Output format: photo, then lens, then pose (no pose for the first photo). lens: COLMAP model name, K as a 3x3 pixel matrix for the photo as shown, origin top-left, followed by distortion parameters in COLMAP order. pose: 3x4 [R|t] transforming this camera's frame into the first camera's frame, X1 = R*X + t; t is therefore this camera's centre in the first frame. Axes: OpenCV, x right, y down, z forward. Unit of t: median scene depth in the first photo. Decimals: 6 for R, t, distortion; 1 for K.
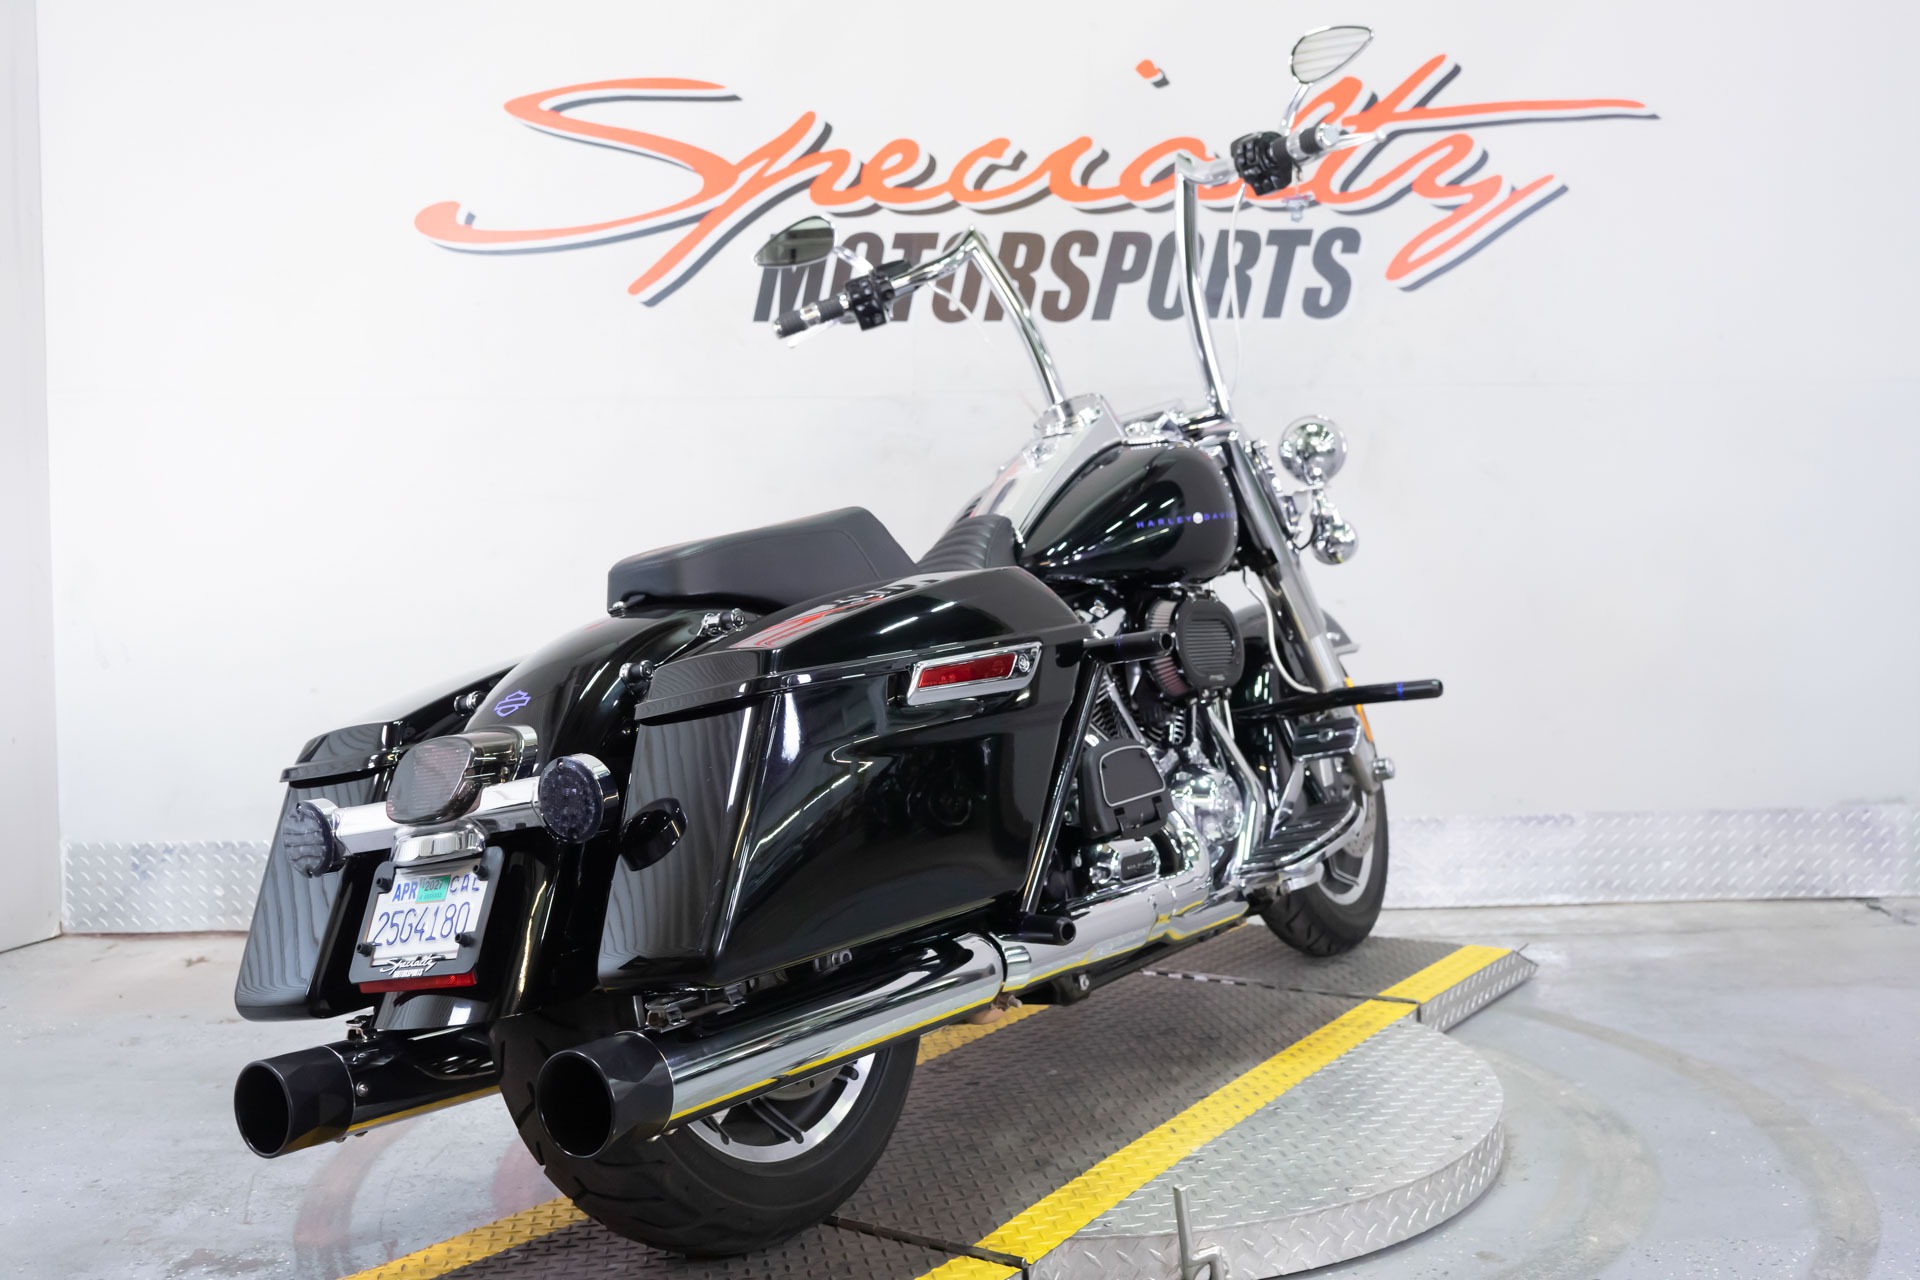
lens RADIAL K [[1879.2, 0, 956.3], [0, 1879.2, 640.0], [0, 0, 1]] dist [0.006256, 0.000000]
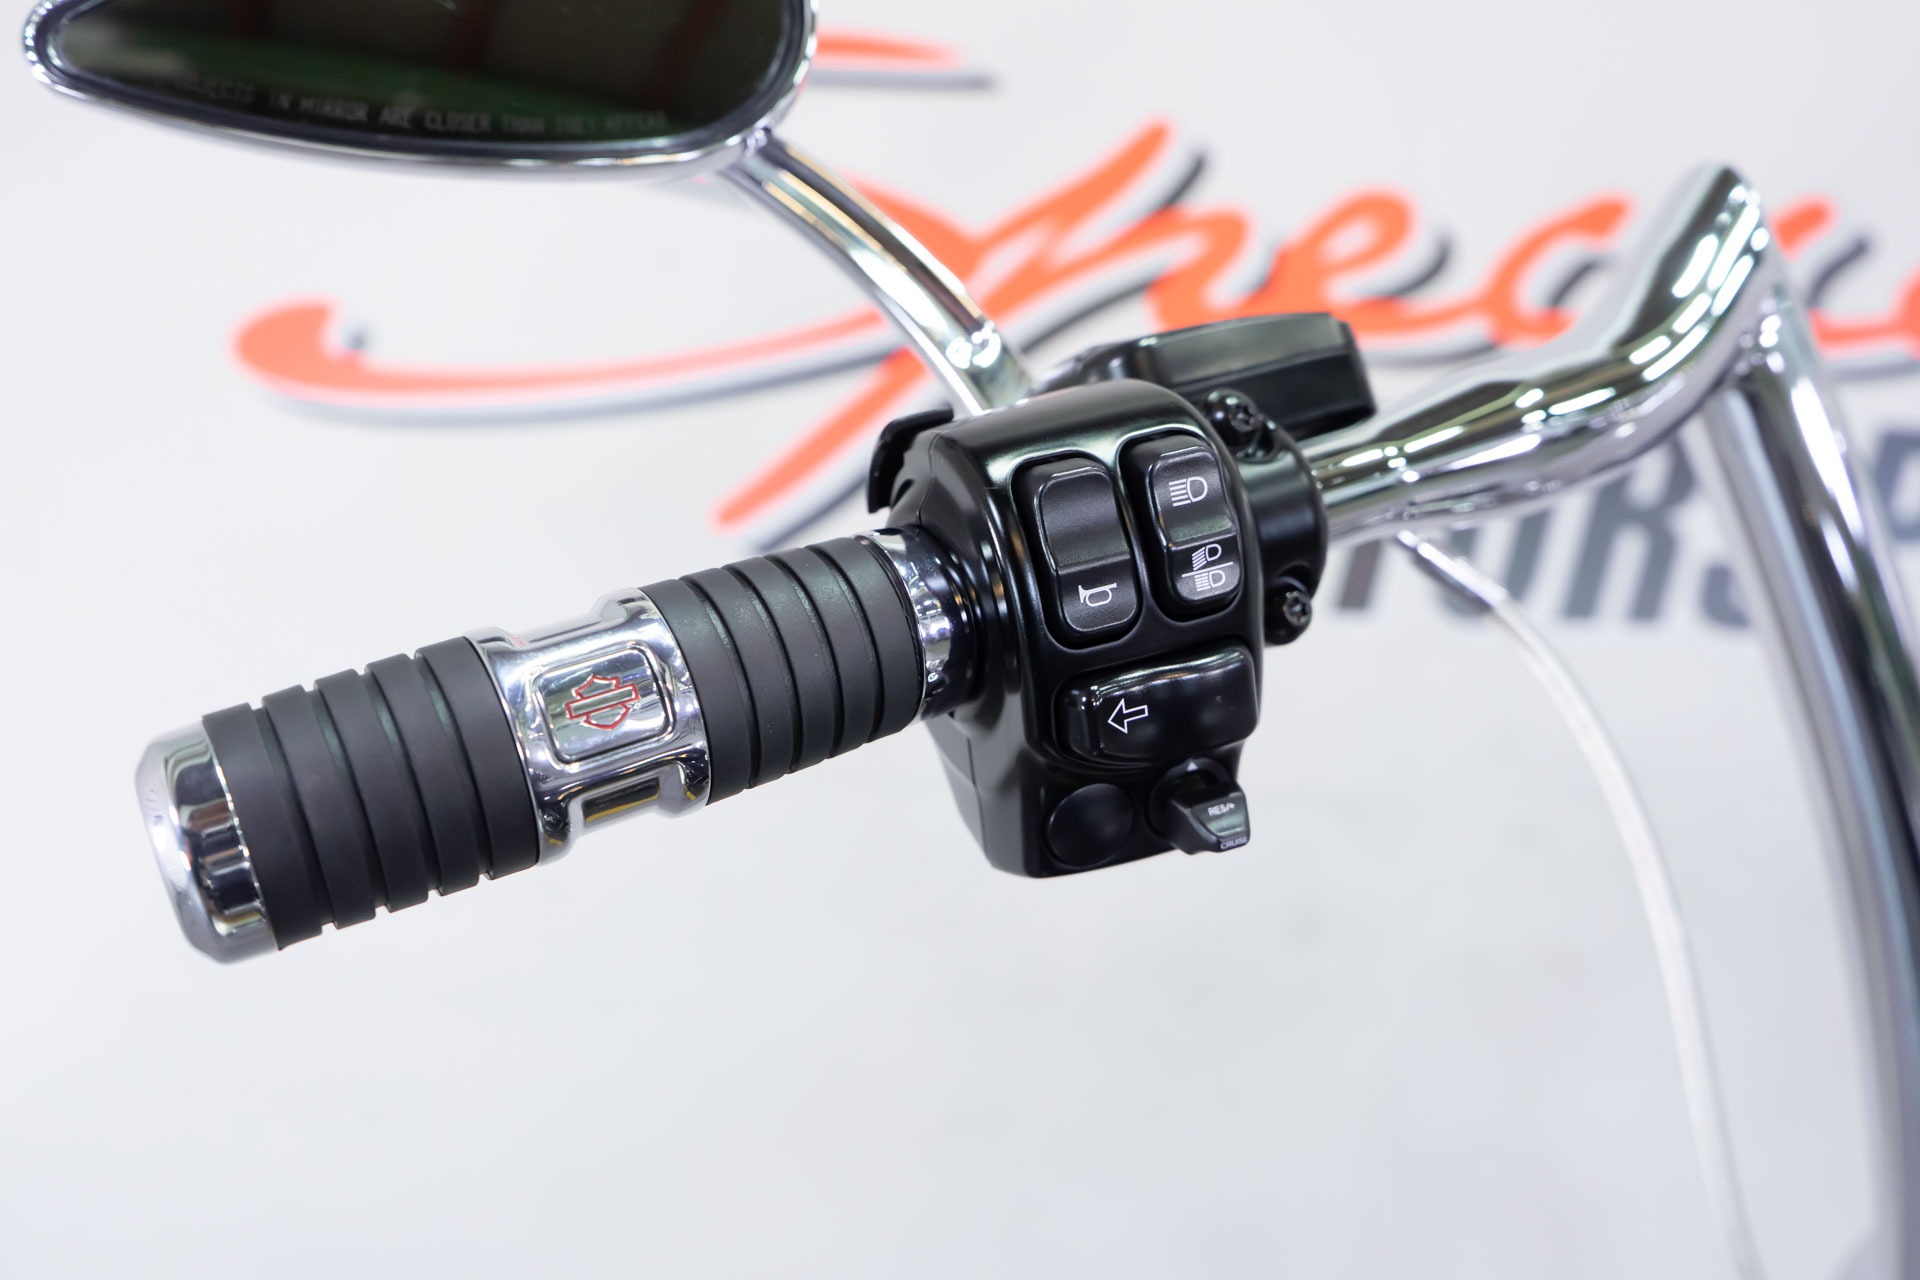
lens RADIAL K [[1520.3, 0, 972.3], [0, 1520.3, 658.0], [0, 0, 1]] dist [-0.012017, -0.000908]
pose [[0.998900, 0.039691, -0.024950, -0.106254], [-0.042104, 0.993570, -0.105099, -0.121926], [0.020618, 0.106034, 0.994149, 0.667498]]
